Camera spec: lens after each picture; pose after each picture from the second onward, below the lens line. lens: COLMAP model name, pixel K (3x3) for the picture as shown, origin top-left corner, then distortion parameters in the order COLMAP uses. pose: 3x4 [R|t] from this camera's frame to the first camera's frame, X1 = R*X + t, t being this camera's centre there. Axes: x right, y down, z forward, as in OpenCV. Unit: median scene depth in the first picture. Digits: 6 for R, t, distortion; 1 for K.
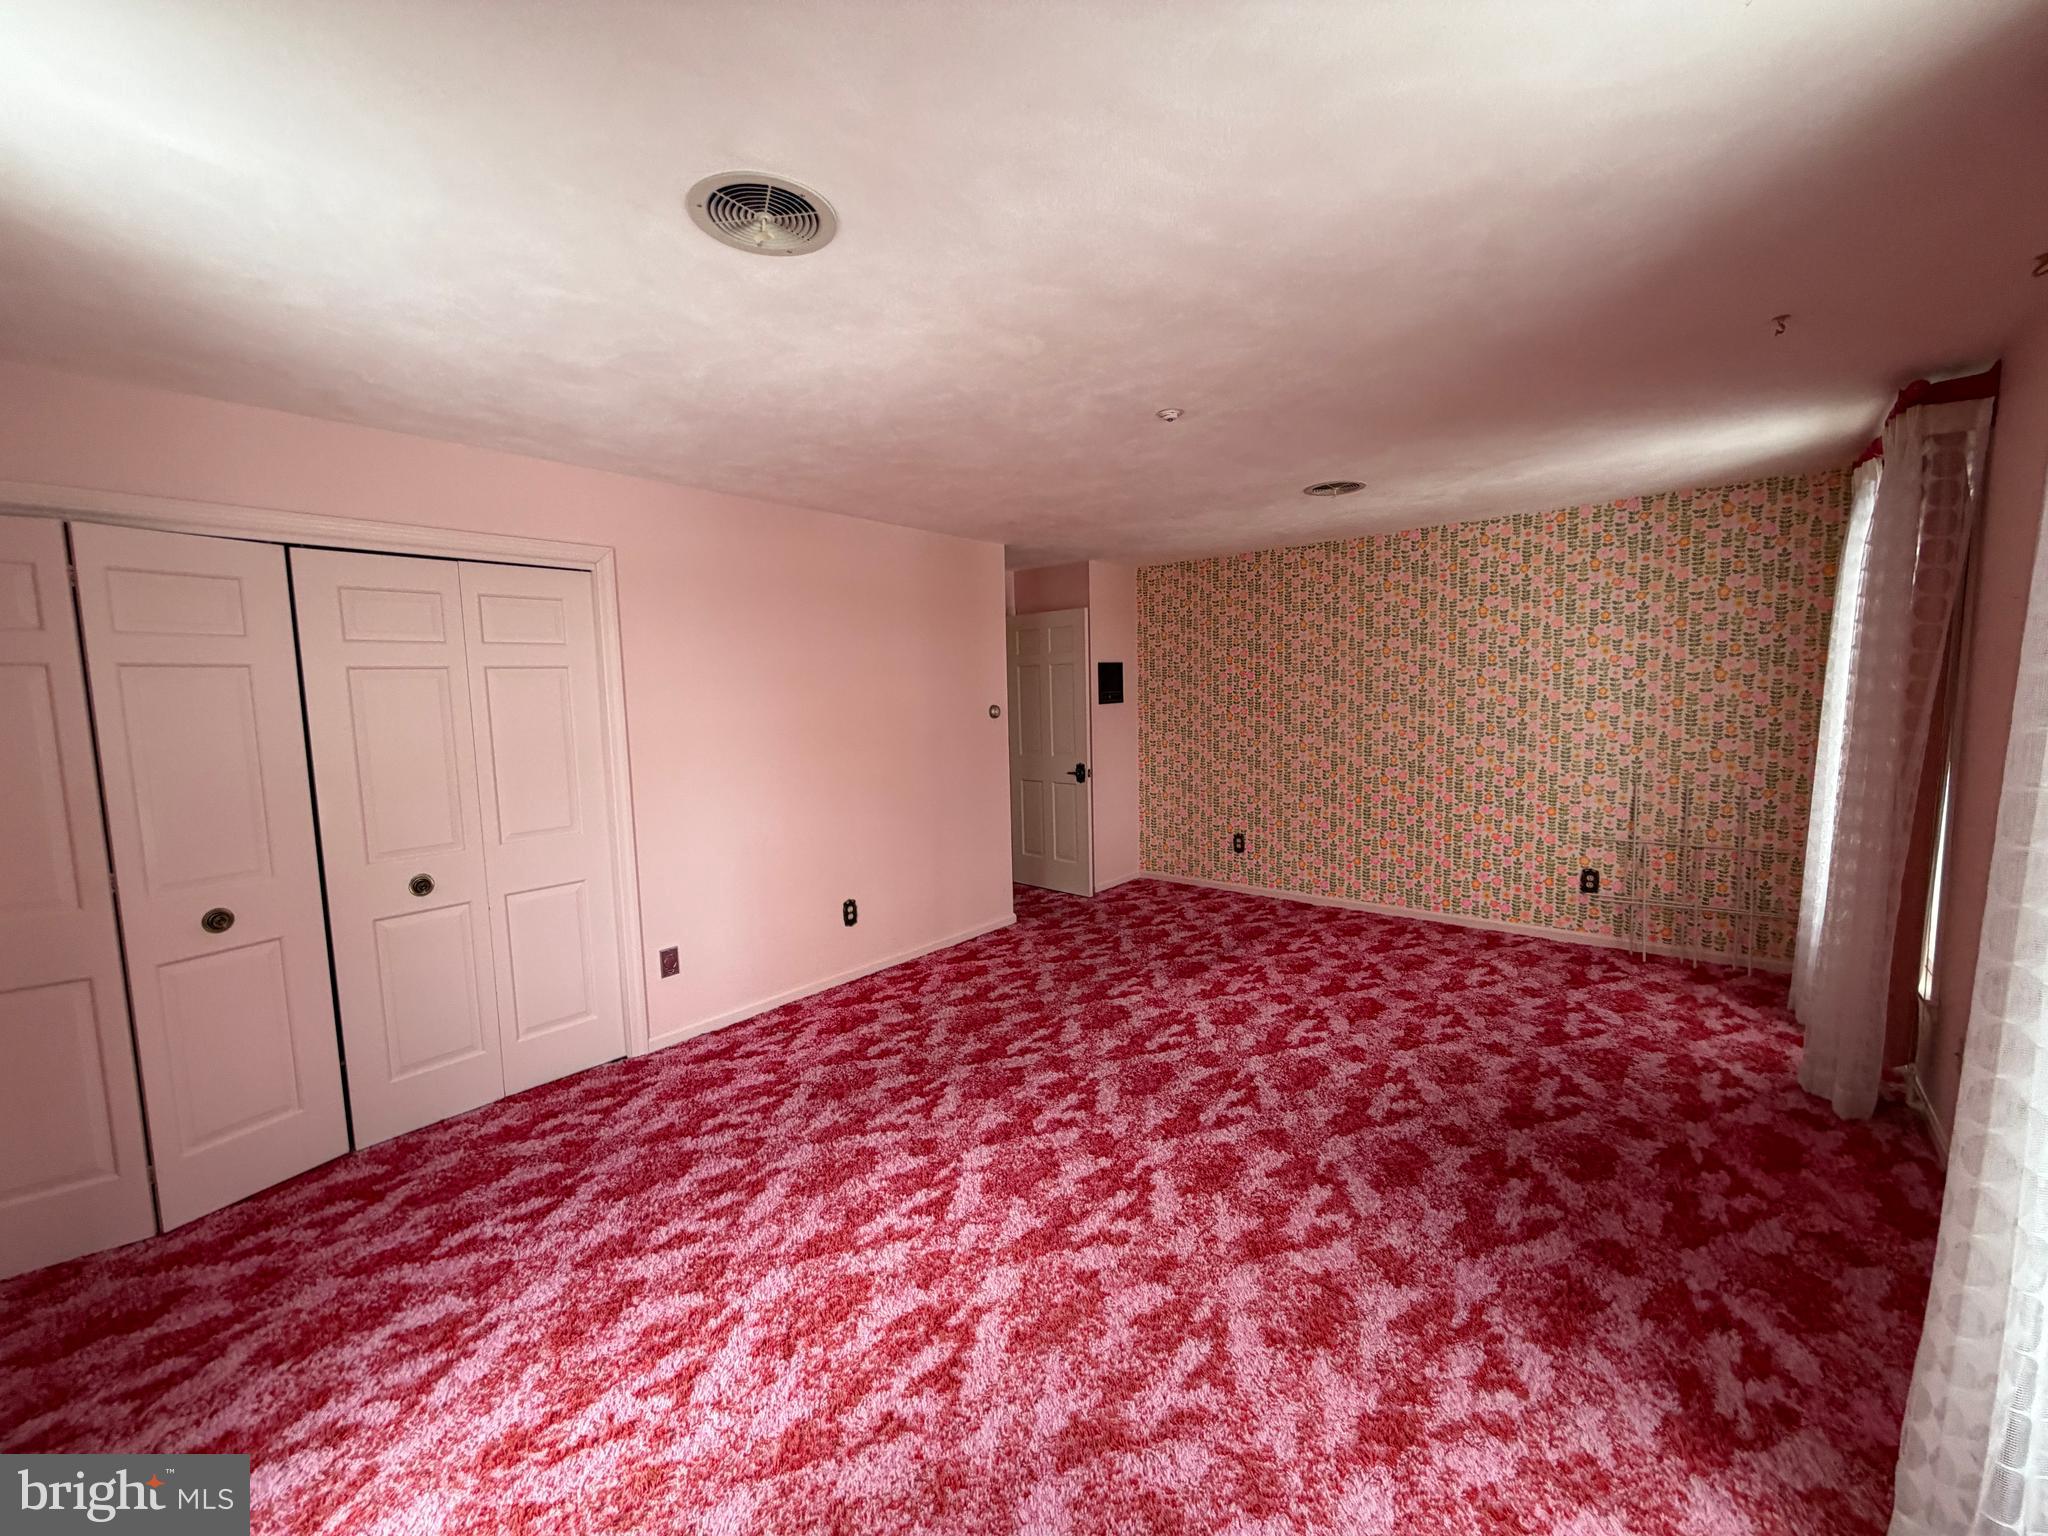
lens RADIAL K [[815.2, 0, 1015.8], [0, 815.2, 767.8], [0, 0, 1]] dist [0.000266, -0.000369]
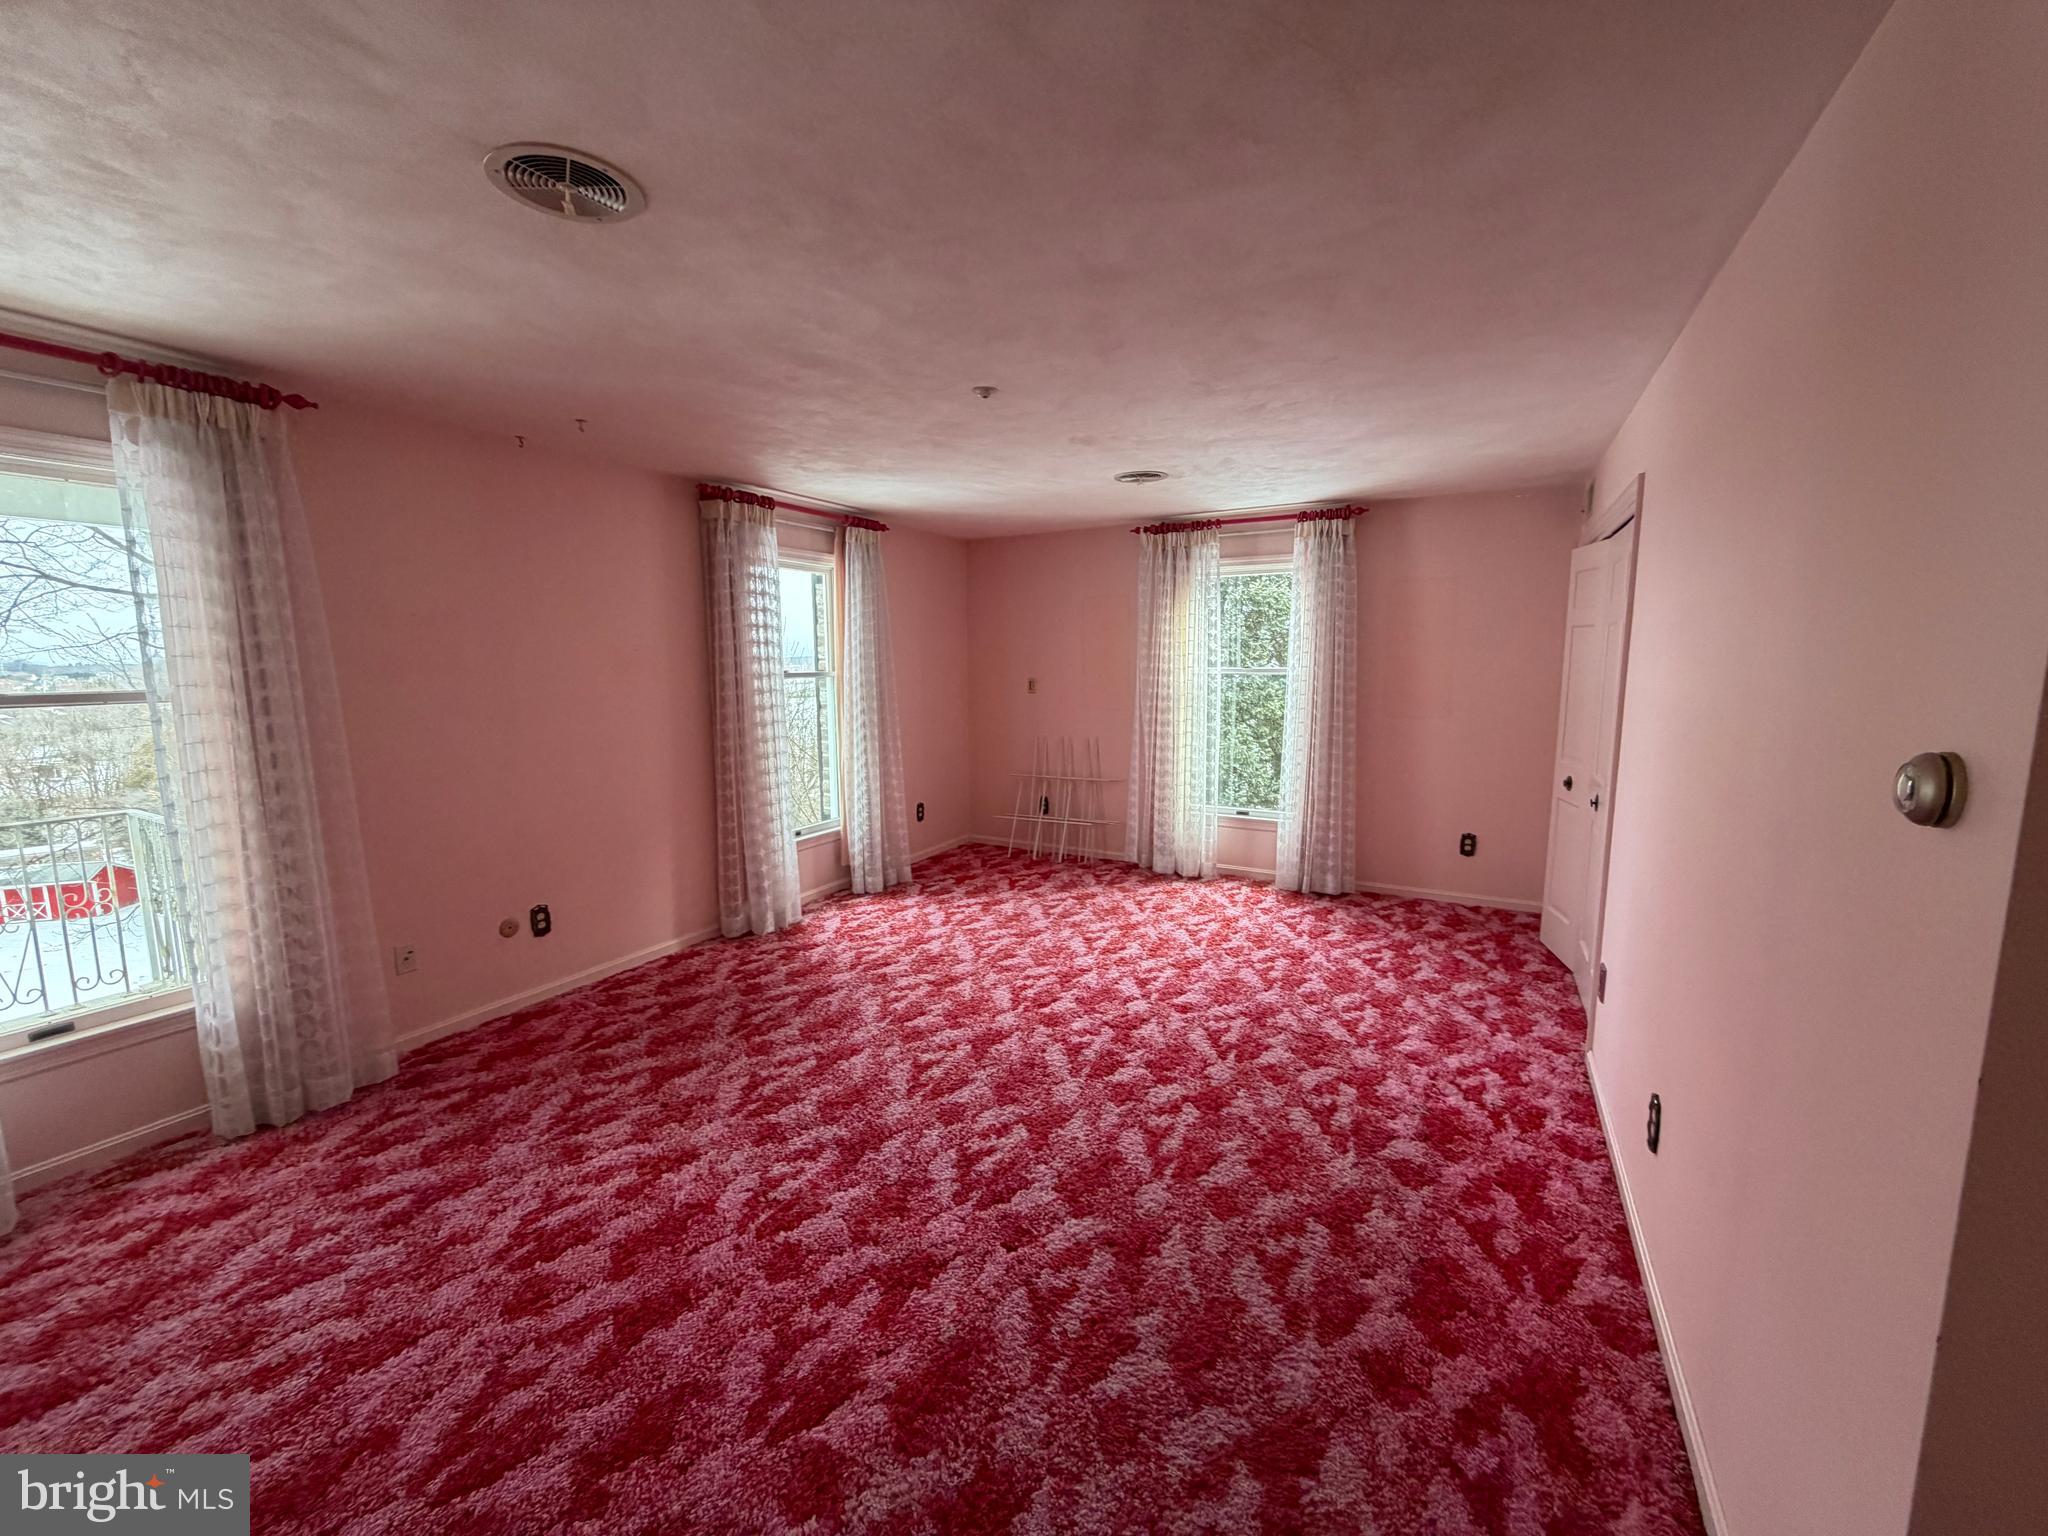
lens RADIAL K [[815.2, 0, 1015.8], [0, 815.2, 767.8], [0, 0, 1]] dist [0.000266, -0.000369]
pose [[-0.979938, 0.058287, -0.190591, 0.341398], [0.011470, 0.971189, 0.238034, -0.199405], [0.198974, 0.231073, -0.952373, 1.902000]]
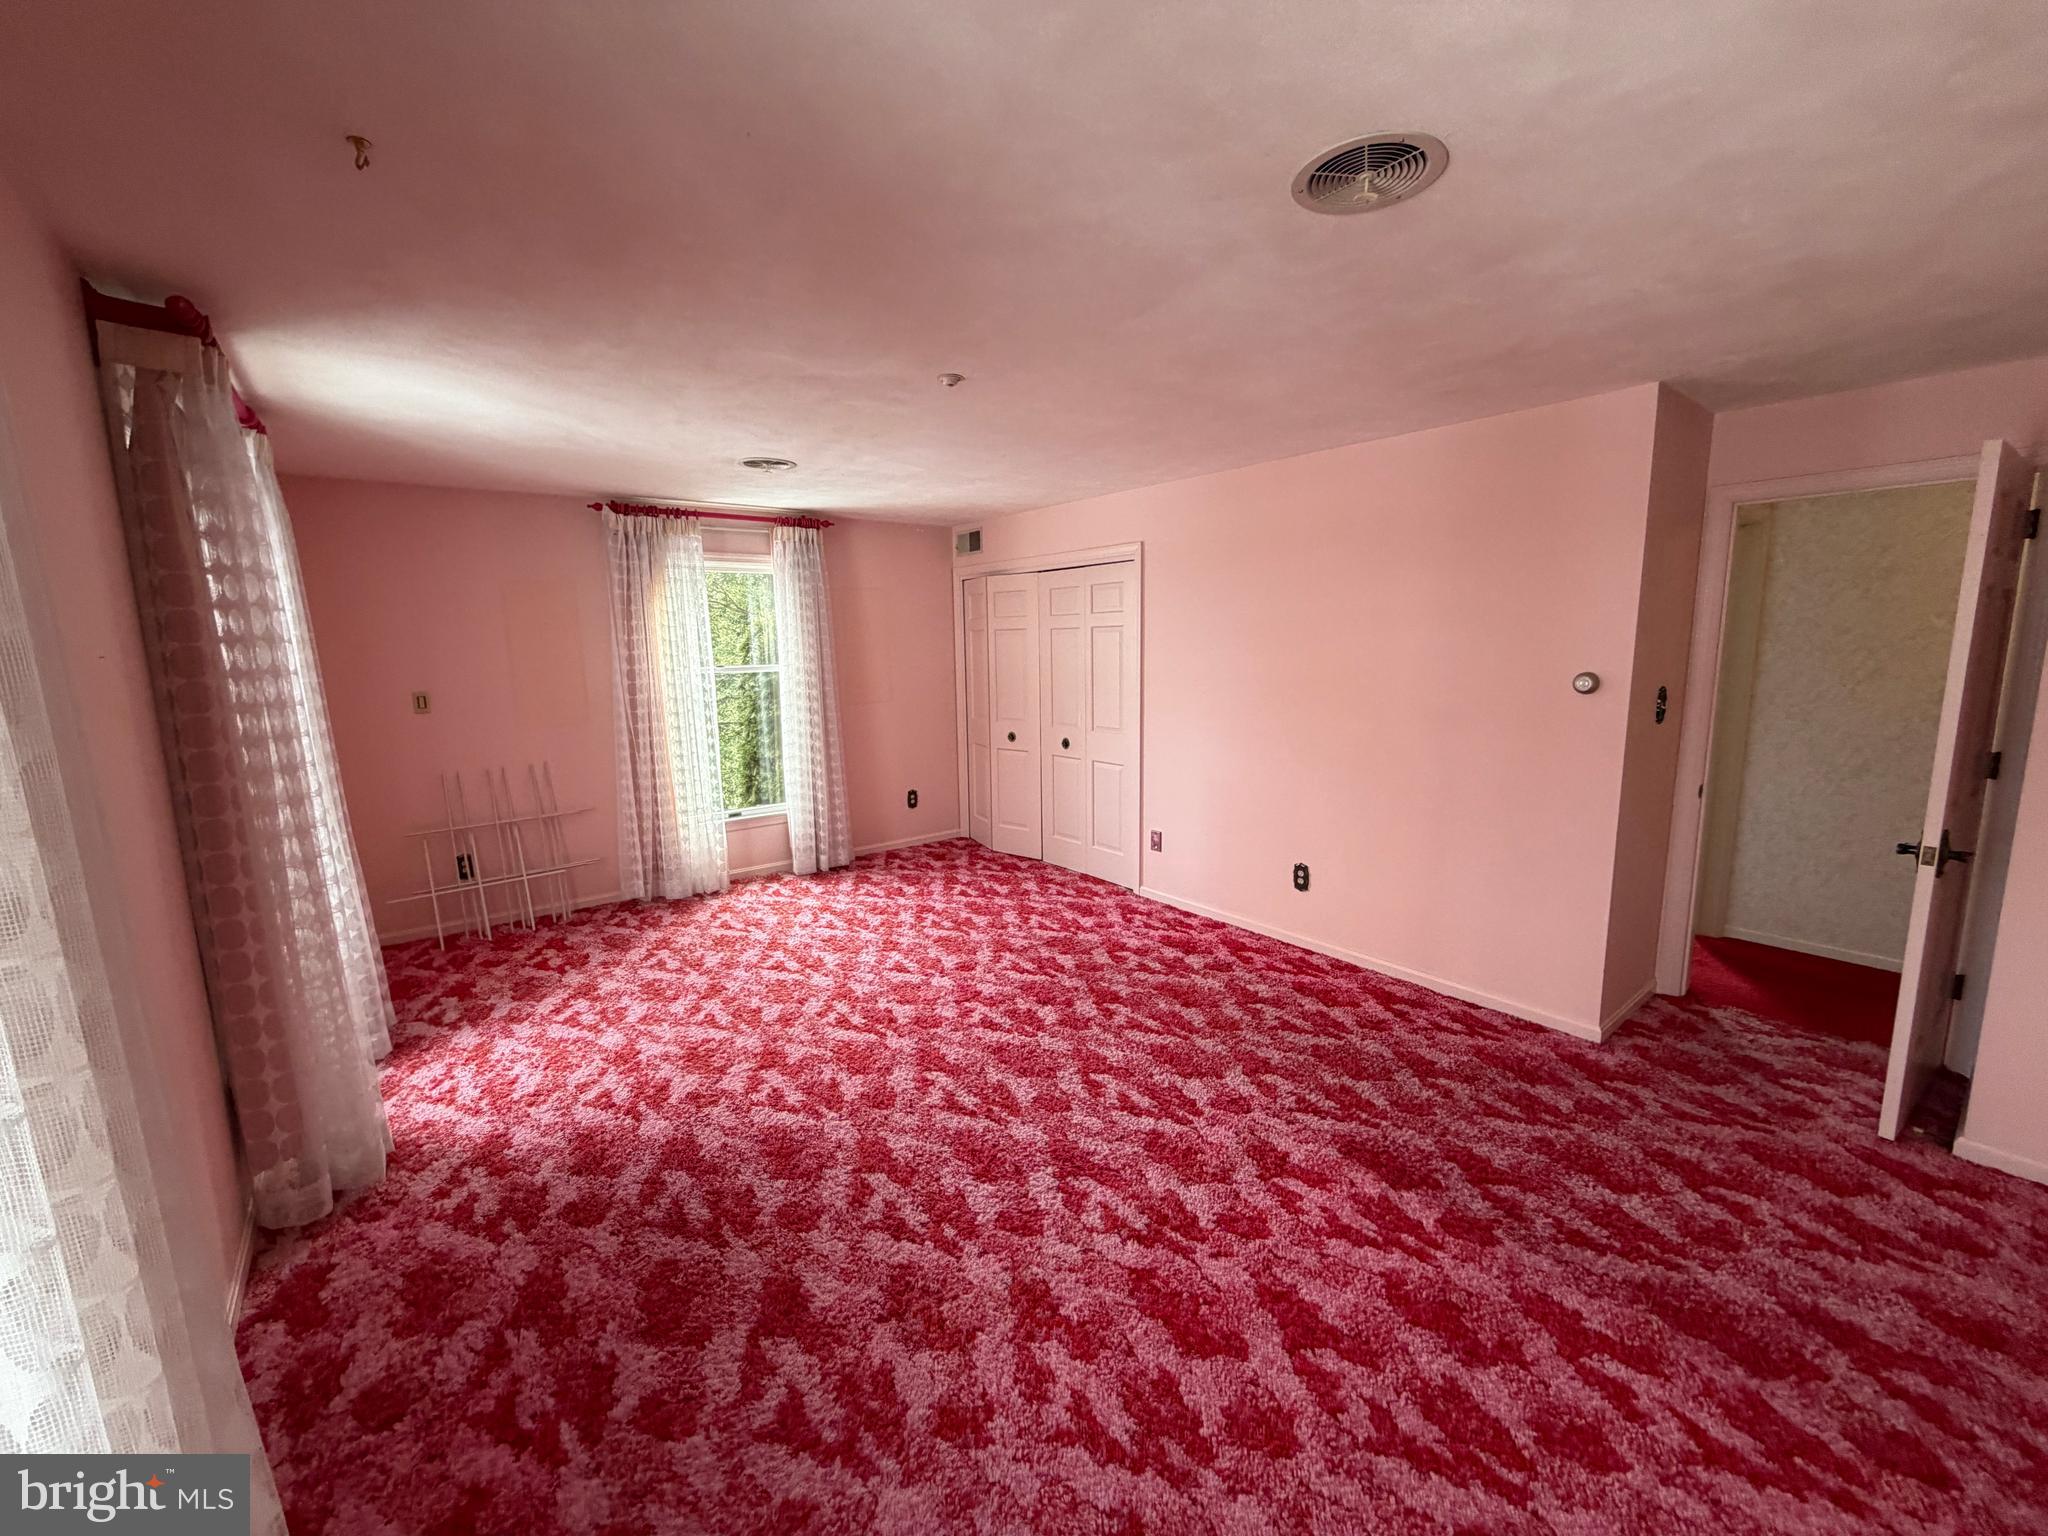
lens RADIAL K [[815.2, 0, 1015.8], [0, 815.2, 767.8], [0, 0, 1]] dist [0.000266, -0.000369]
pose [[-0.200146, 0.178706, -0.963331, 1.096339], [-0.076005, 0.977430, 0.197112, -0.160065], [0.976814, 0.112669, -0.182046, 1.190754]]
